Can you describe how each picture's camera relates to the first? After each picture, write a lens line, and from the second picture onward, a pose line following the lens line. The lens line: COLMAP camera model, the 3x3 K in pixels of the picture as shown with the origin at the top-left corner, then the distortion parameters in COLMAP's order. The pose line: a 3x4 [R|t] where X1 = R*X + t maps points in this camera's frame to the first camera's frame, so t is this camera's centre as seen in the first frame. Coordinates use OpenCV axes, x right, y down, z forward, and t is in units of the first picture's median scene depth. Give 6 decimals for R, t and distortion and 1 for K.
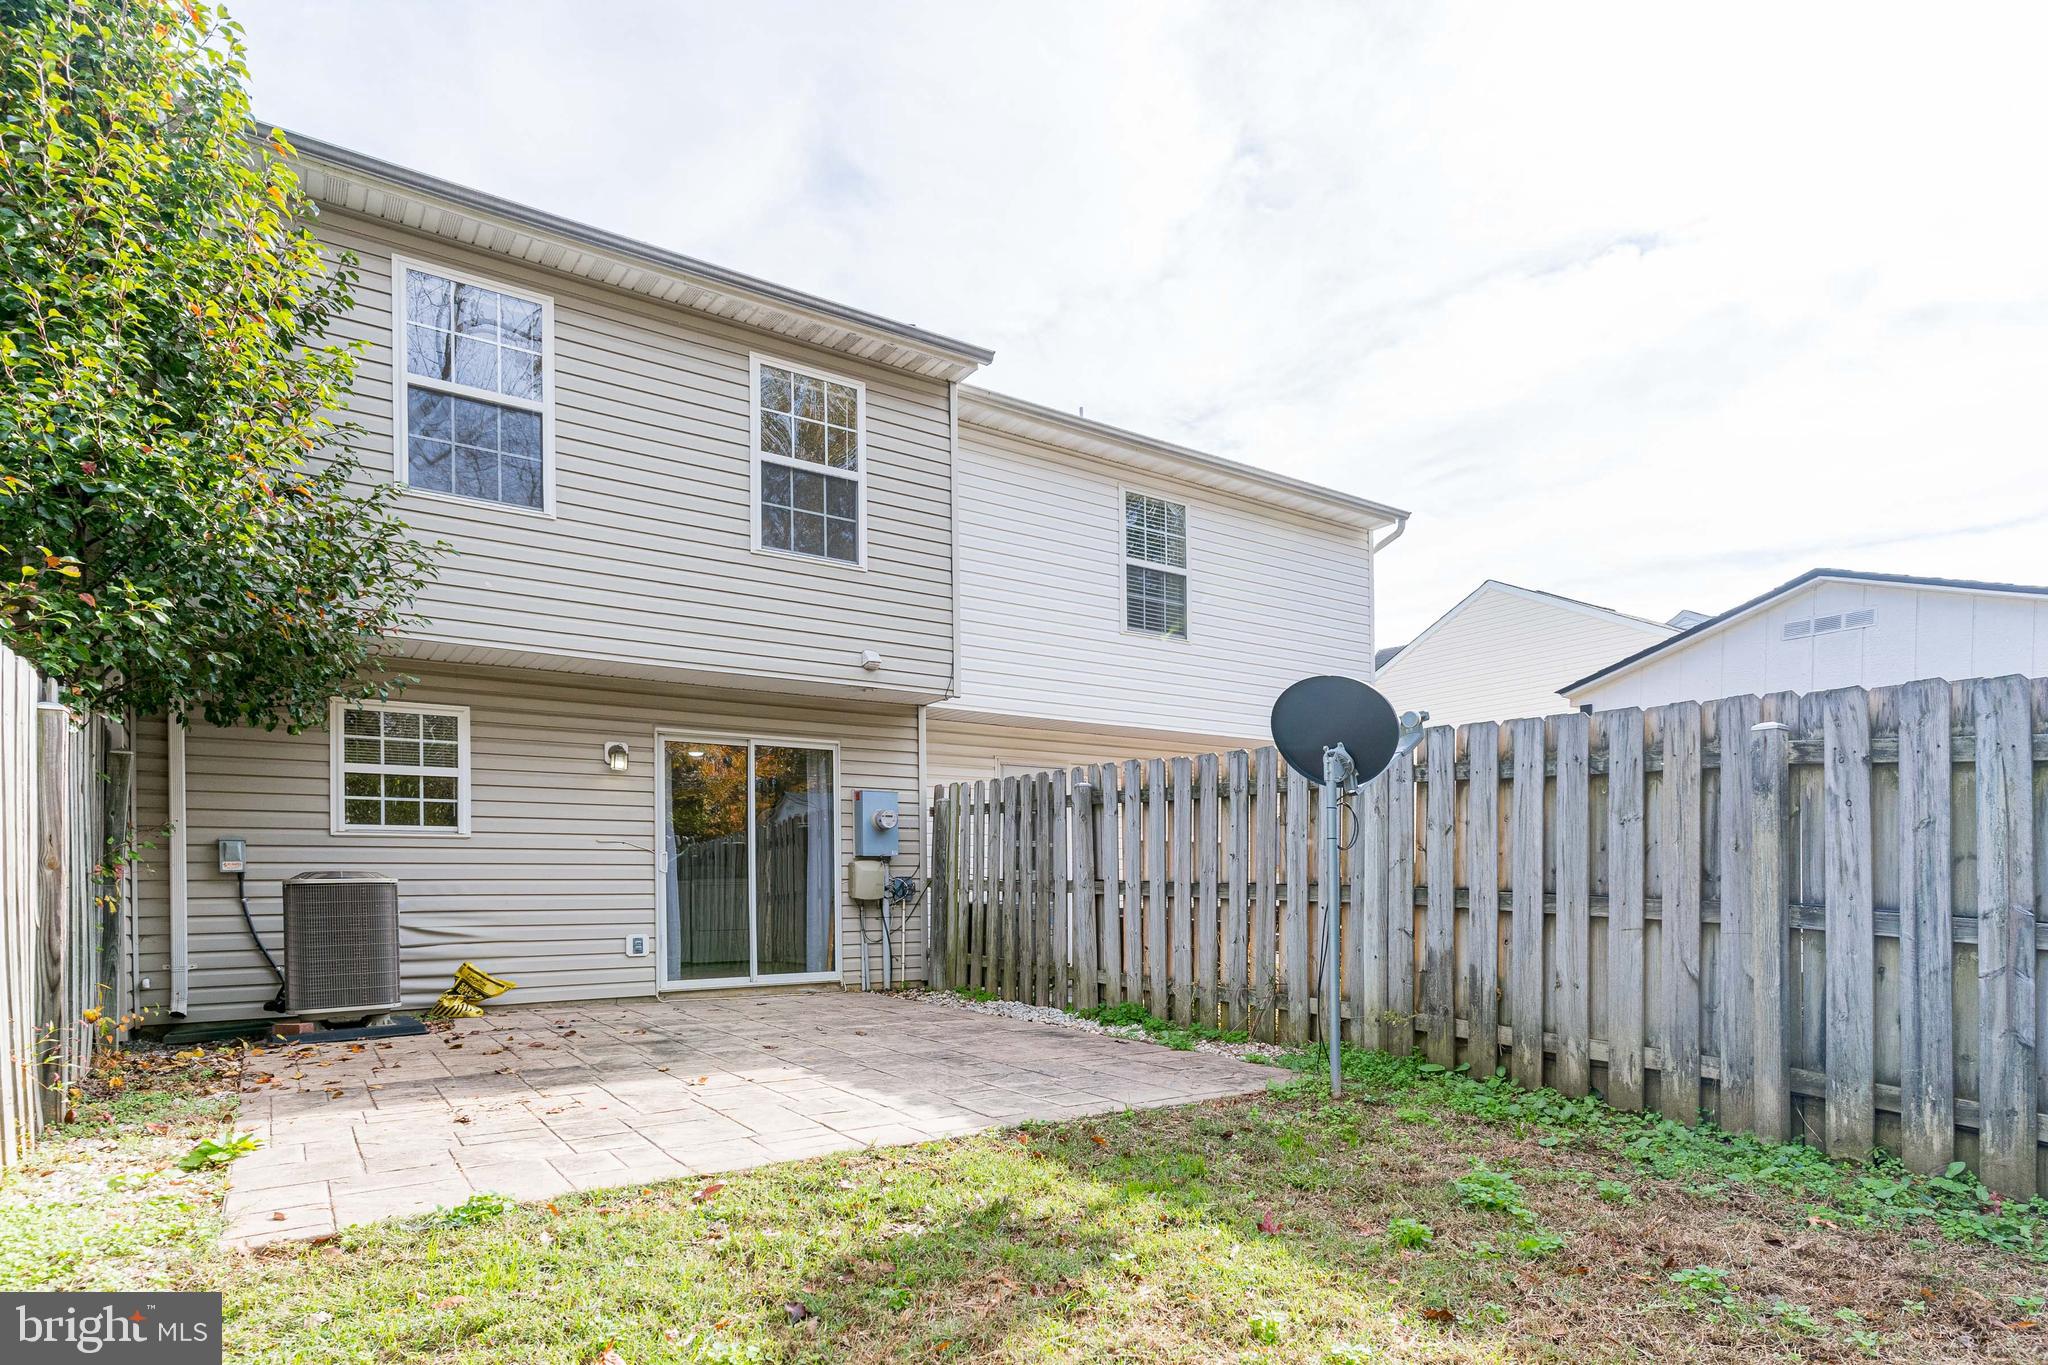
lens RADIAL K [[967.7, 0, 971.1], [0, 967.7, 669.6], [0, 0, 1]] dist [0.000252, 0.000893]
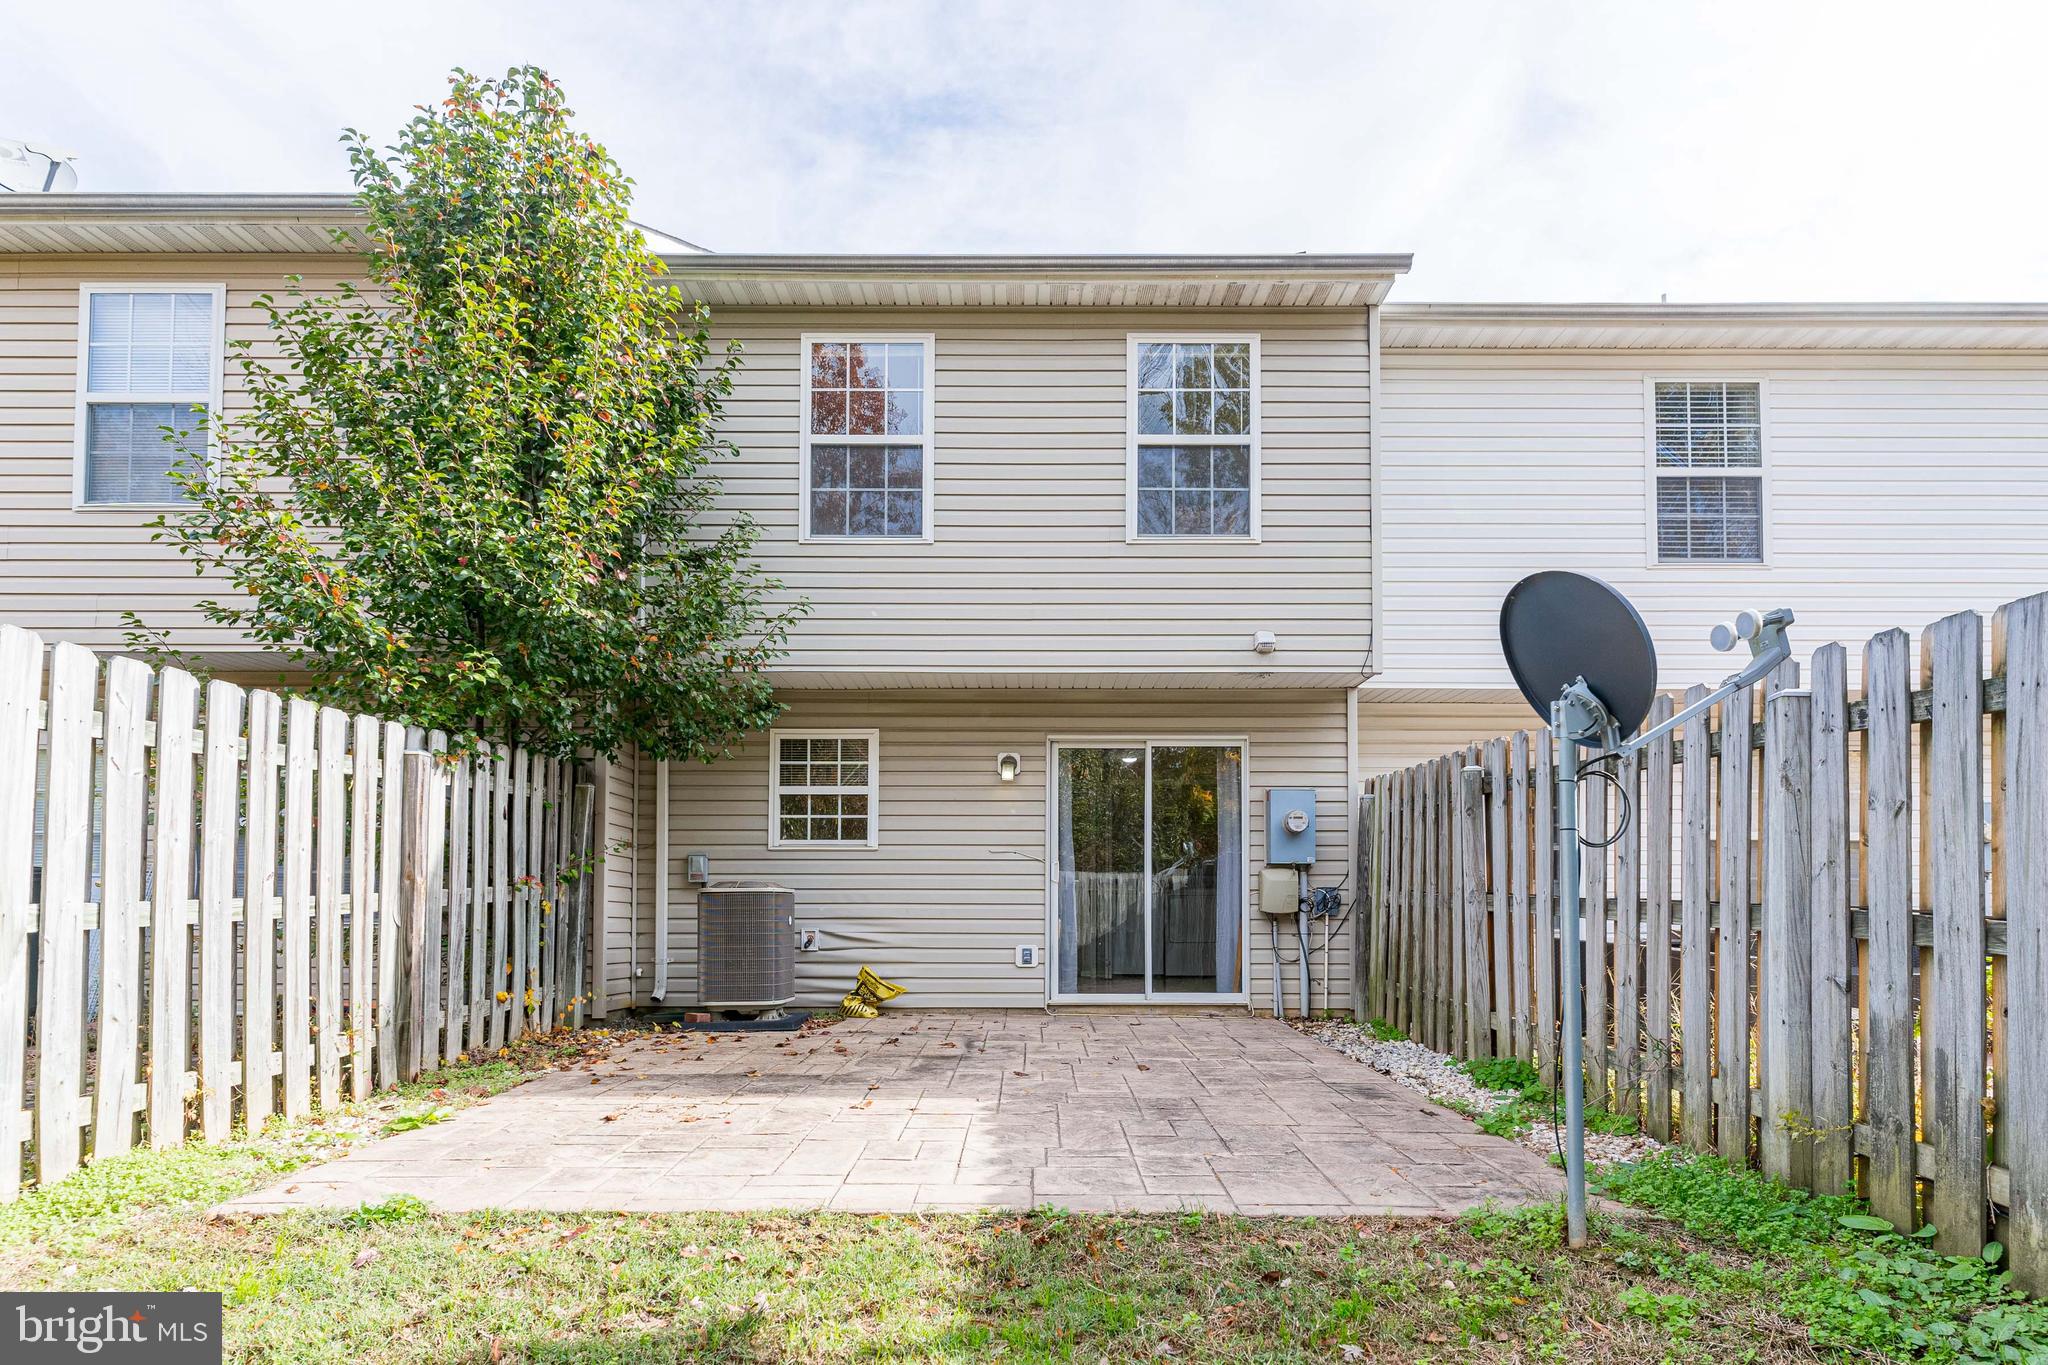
lens RADIAL K [[996.2, 0, 1024.0], [0, 996.2, 682.5], [0, 0, 1]] dist [0.000519, 0.000986]
pose [[0.862660, -0.099086, -0.495984, 0.168637], [0.103632, 0.994445, -0.018420, 0.023254], [0.495054, -0.035510, 0.868136, 0.113128]]
